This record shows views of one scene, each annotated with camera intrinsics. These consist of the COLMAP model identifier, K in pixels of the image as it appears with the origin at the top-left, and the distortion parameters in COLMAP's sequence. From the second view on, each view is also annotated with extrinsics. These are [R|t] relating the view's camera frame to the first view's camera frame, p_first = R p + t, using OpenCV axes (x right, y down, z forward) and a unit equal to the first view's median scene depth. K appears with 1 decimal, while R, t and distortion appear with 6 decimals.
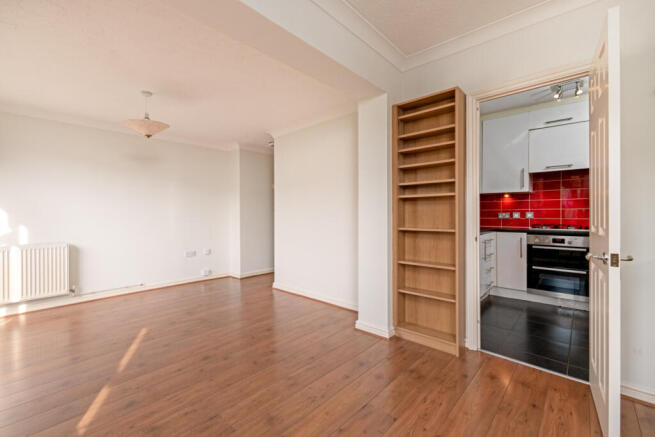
lens RADIAL K [[278.4, 0, 327.4], [0, 278.4, 215.8], [0, 0, 1]] dist [-0.003854, -0.000271]
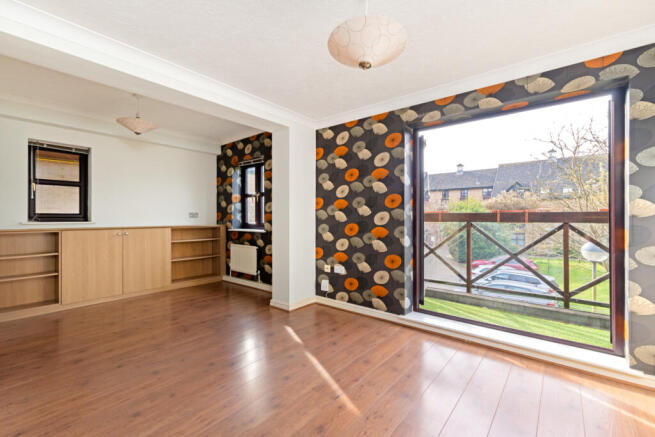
lens RADIAL K [[278.4, 0, 328.0], [0, 278.4, 217.7], [0, 0, 1]] dist [-0.003854, -0.000271]
pose [[-0.998175, -0.002331, -0.060350, -0.710128], [-0.002561, 0.999990, 0.003746, -0.005492], [0.060341, 0.003893, -0.998170, 1.995670]]
